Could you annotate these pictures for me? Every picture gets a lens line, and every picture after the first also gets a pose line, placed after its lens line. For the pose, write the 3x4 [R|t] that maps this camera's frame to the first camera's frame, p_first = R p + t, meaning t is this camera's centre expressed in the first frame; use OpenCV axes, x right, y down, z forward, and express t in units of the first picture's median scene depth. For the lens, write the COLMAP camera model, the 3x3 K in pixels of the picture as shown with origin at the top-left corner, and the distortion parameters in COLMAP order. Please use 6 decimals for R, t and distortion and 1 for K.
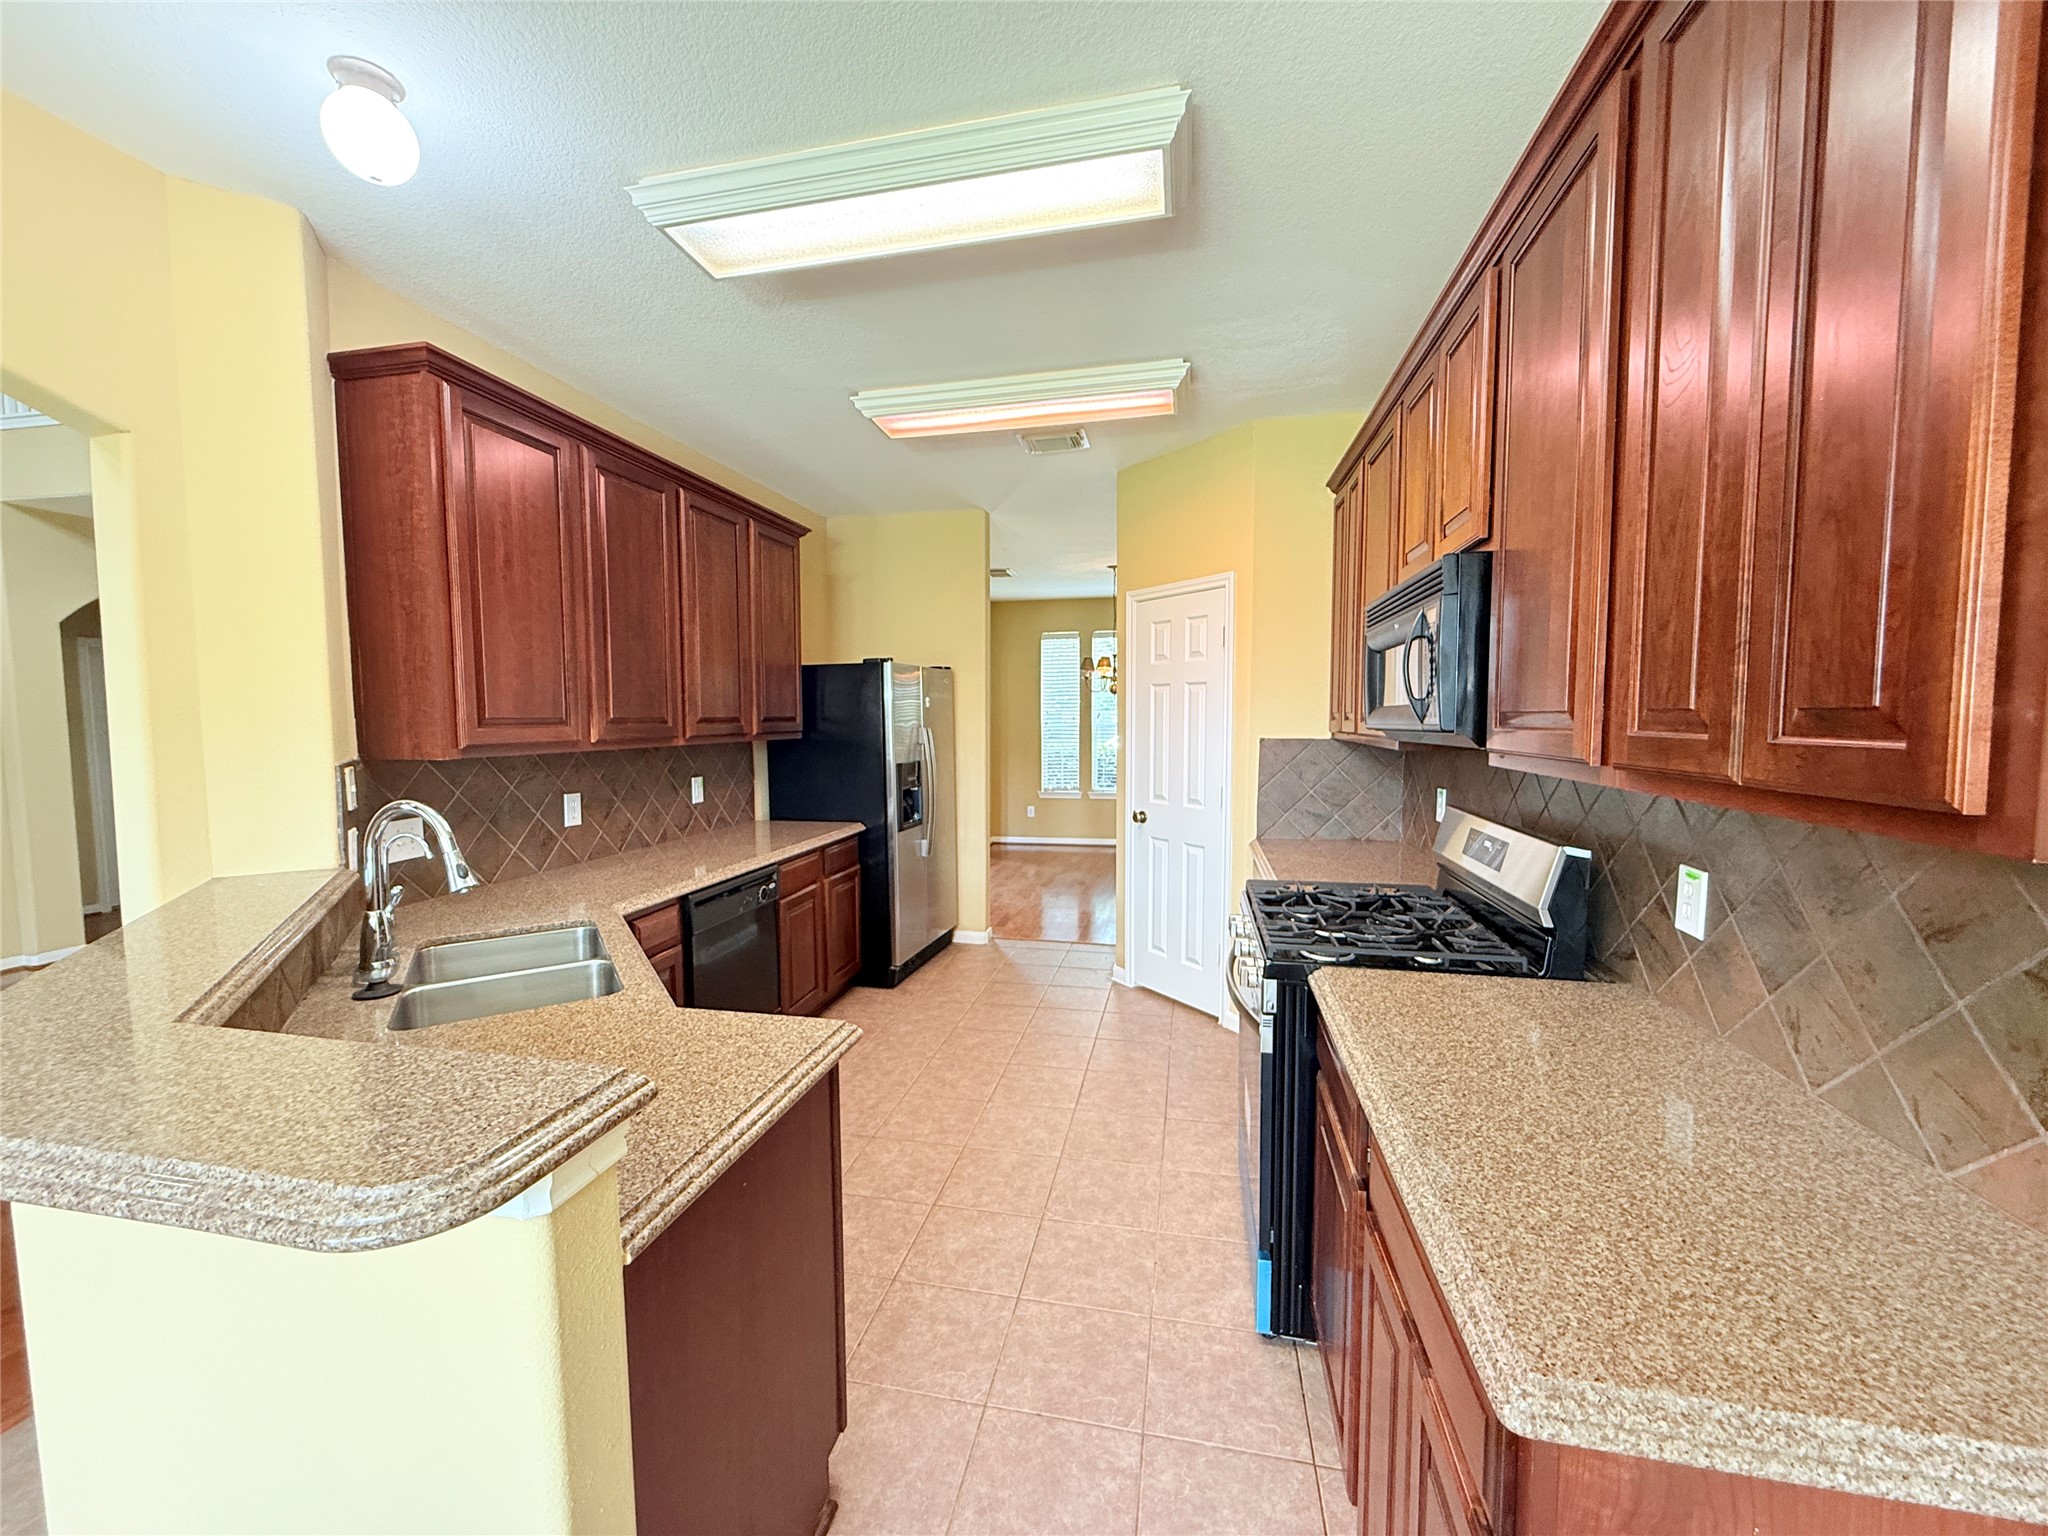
lens RADIAL K [[812.6, 0, 1022.0], [0, 812.6, 767.6], [0, 0, 1]] dist [0.003135, 0.000619]
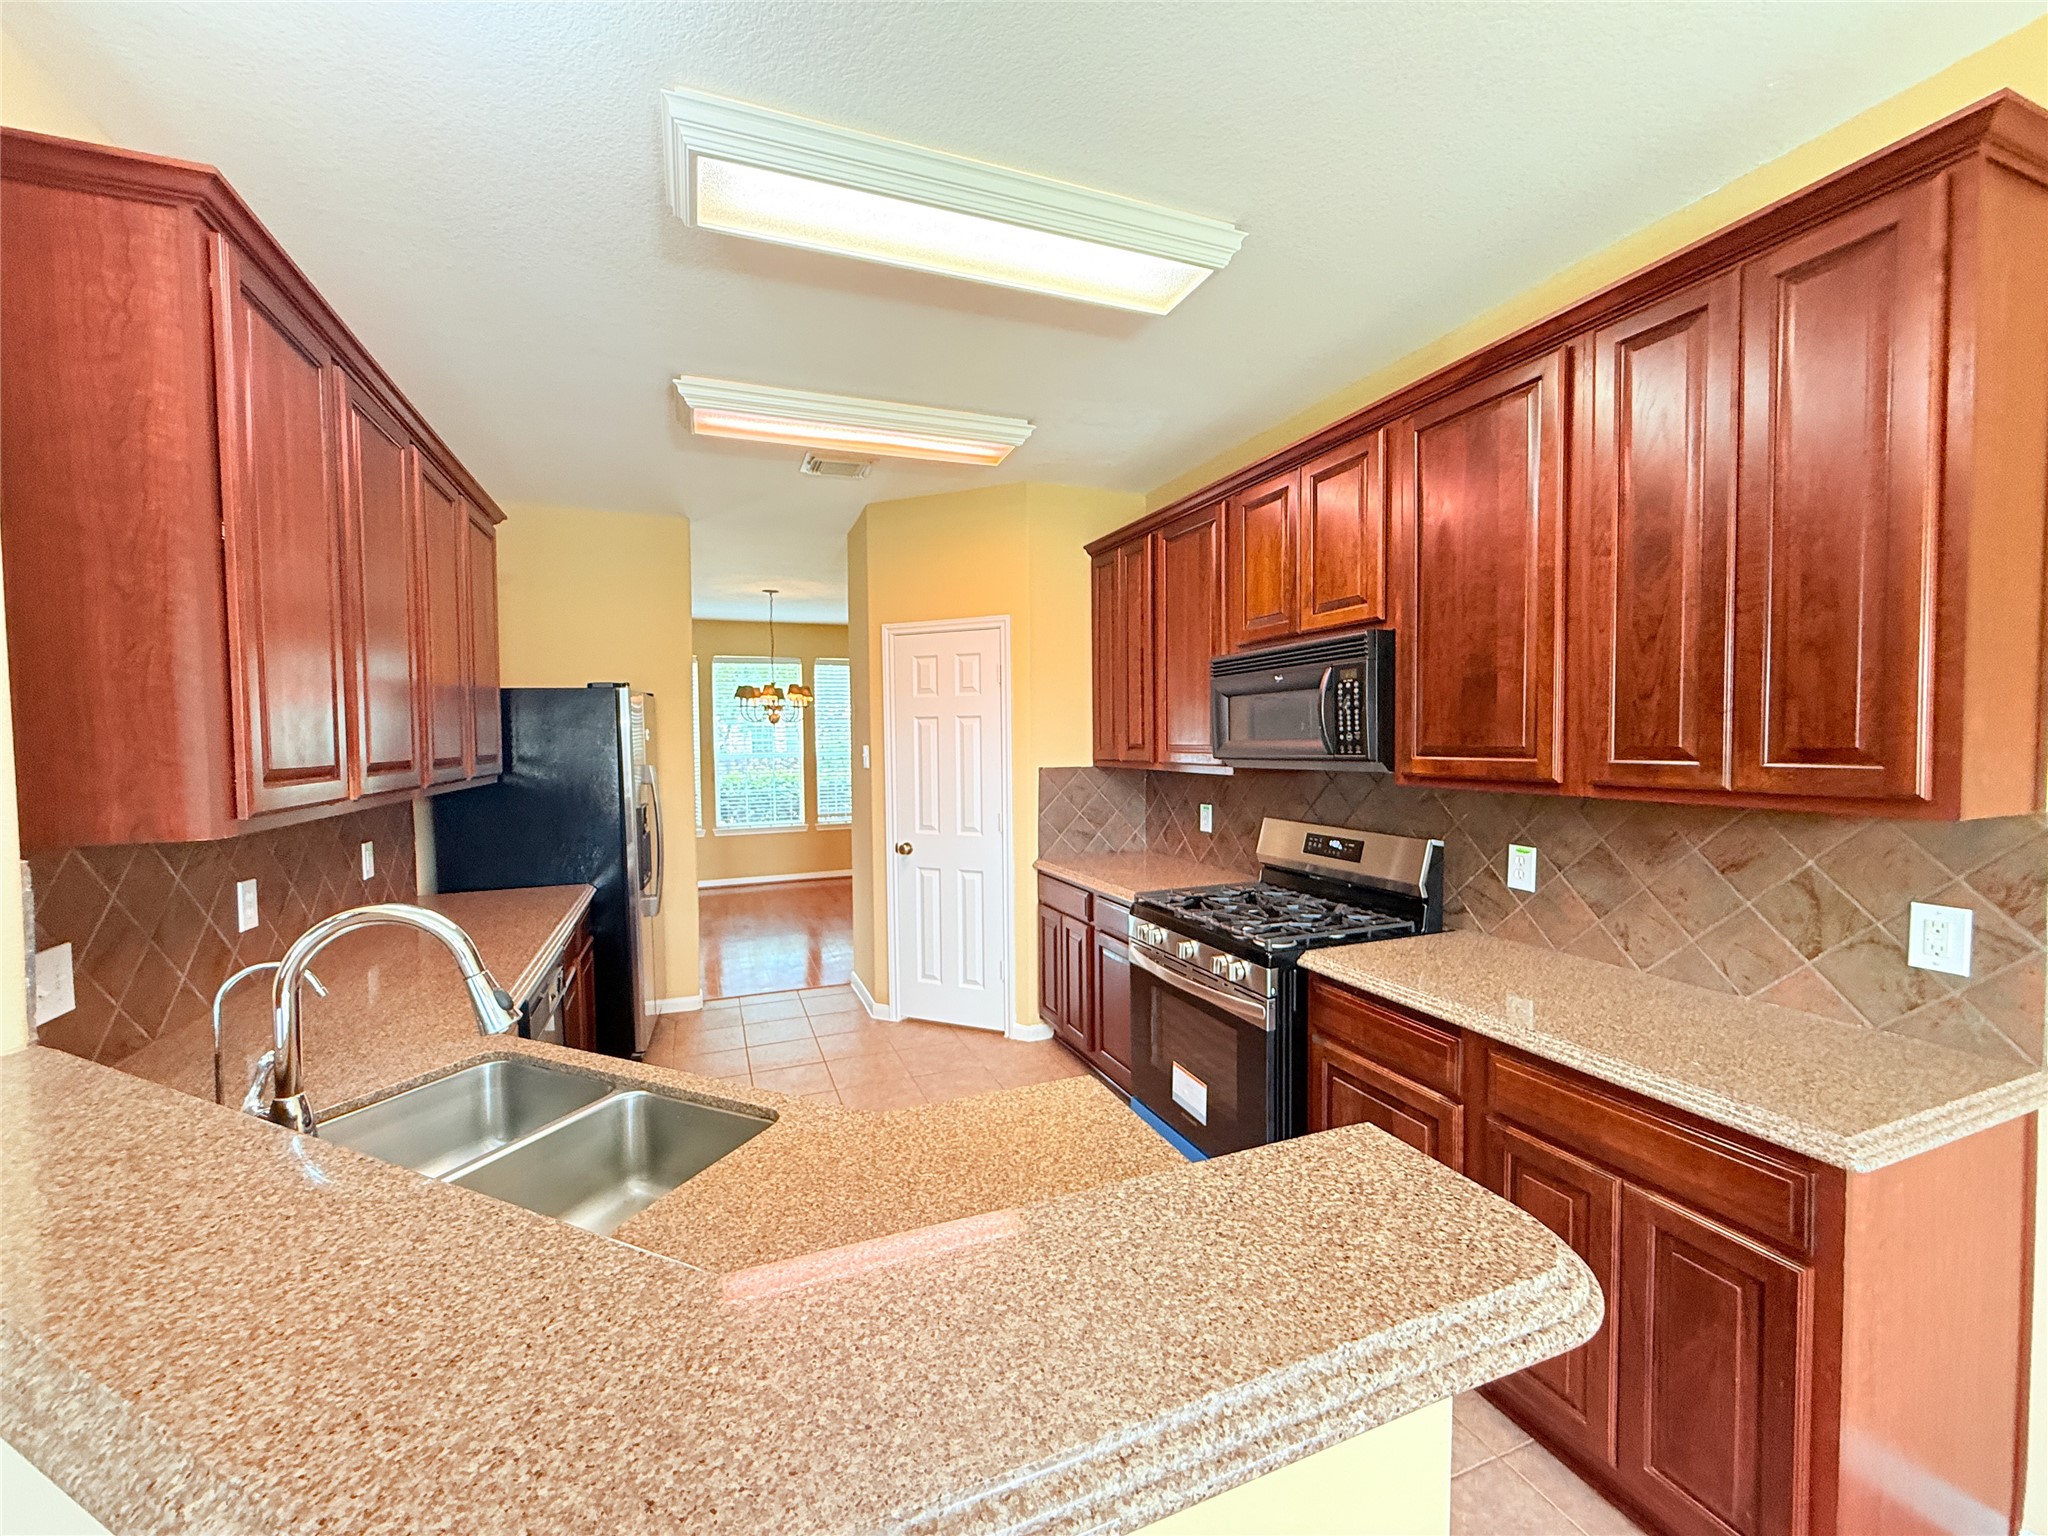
lens RADIAL K [[812.6, 0, 1020.6], [0, 812.6, 767.2], [0, 0, 1]] dist [0.003135, 0.000619]
pose [[0.834304, -0.026363, 0.550673, -0.612949], [0.044611, 0.998809, -0.019770, -0.028498], [-0.549496, 0.041061, 0.834487, 0.172679]]
